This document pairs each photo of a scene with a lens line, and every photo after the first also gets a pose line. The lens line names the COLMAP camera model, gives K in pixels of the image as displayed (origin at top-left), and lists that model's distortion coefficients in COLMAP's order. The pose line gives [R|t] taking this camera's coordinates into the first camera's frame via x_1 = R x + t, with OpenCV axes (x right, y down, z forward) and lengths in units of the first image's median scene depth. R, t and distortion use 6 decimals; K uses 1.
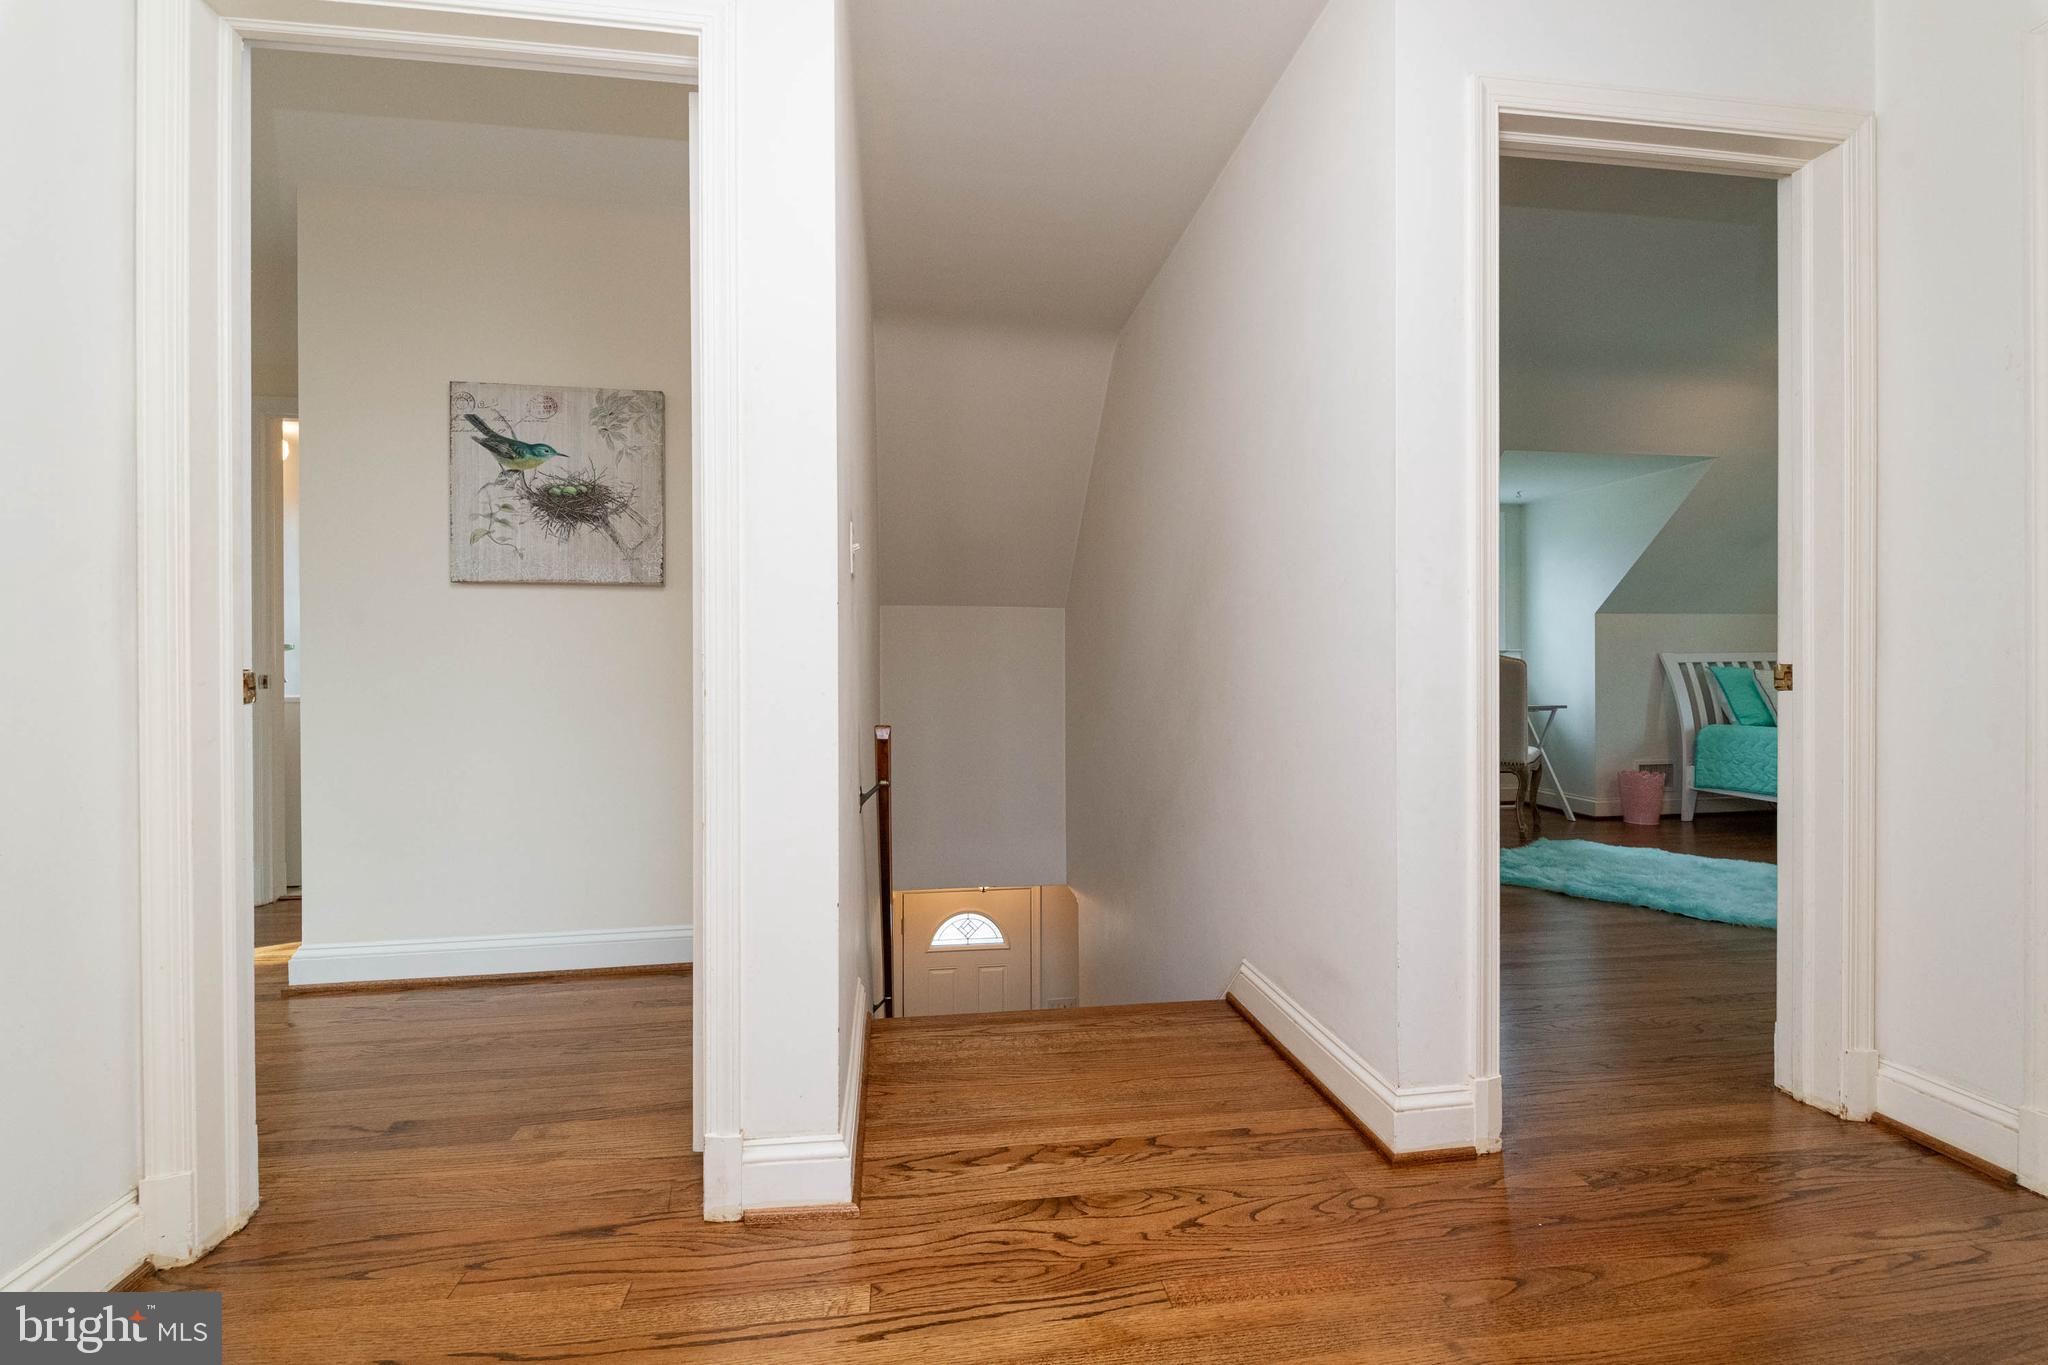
lens RADIAL K [[878.5, 0, 1010.0], [0, 878.5, 650.3], [0, 0, 1]] dist [-0.003242, -0.001026]
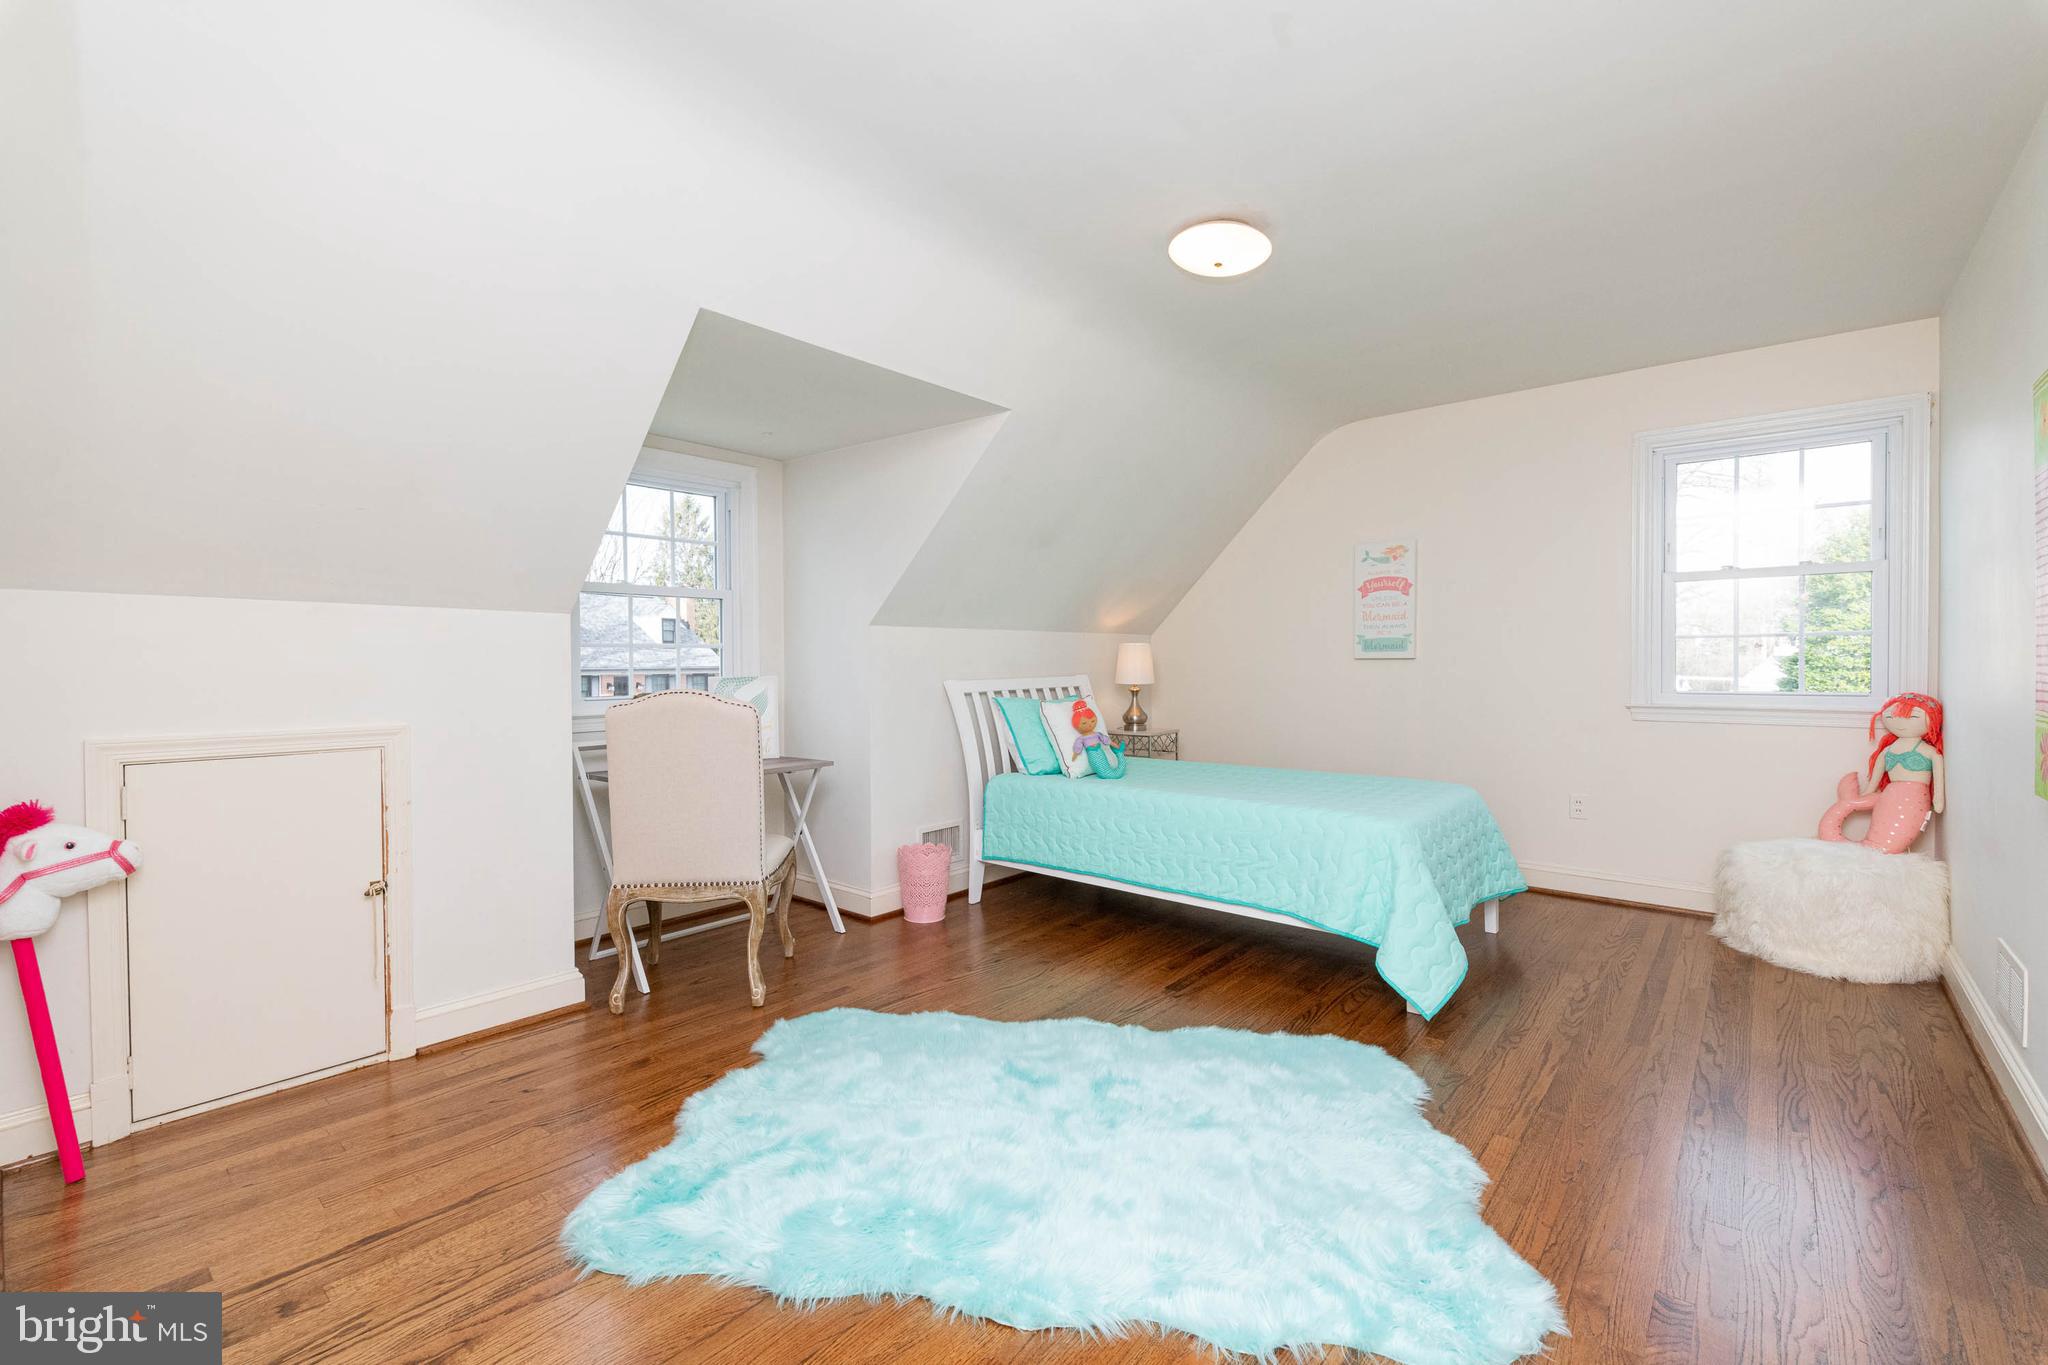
lens RADIAL K [[878.5, 0, 1023.5], [0, 878.5, 674.9], [0, 0, 1]] dist [-0.003242, -0.001026]
pose [[0.755457, -0.013625, 0.655057, 0.305926], [0.009608, 0.999907, 0.009717, -0.009668], [-0.655128, -0.001047, 0.755517, 0.395008]]
